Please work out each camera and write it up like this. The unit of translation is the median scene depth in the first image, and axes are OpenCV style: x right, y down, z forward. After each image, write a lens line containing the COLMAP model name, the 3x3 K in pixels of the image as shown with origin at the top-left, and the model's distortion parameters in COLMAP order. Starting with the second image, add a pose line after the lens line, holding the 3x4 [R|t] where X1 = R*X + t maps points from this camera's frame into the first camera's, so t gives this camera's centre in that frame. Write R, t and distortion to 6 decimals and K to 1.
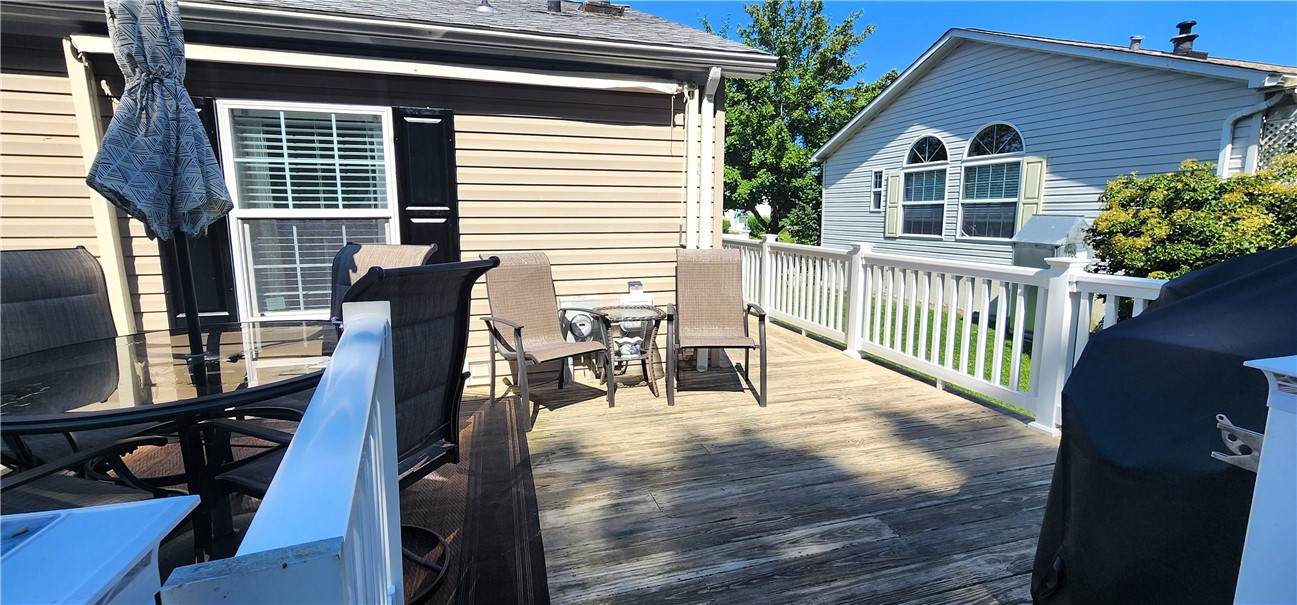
lens RADIAL K [[538.6, 0, 649.8], [0, 538.6, 294.2], [0, 0, 1]] dist [0.002787, -0.000292]
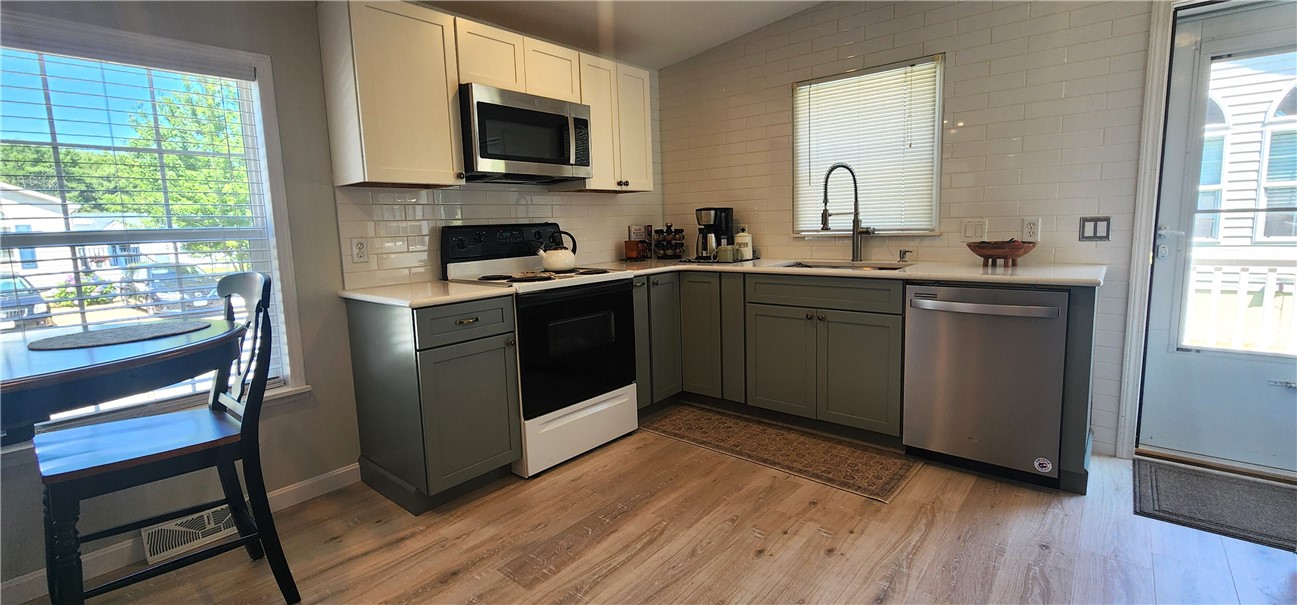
lens RADIAL K [[538.6, 0, 645.1], [0, 538.6, 293.9], [0, 0, 1]] dist [0.002787, -0.000292]
pose [[0.848927, -0.083167, 0.521925, -0.474760], [0.098829, 0.995102, -0.002181, -0.127965], [-0.519187, 0.053433, 0.852989, 0.949234]]
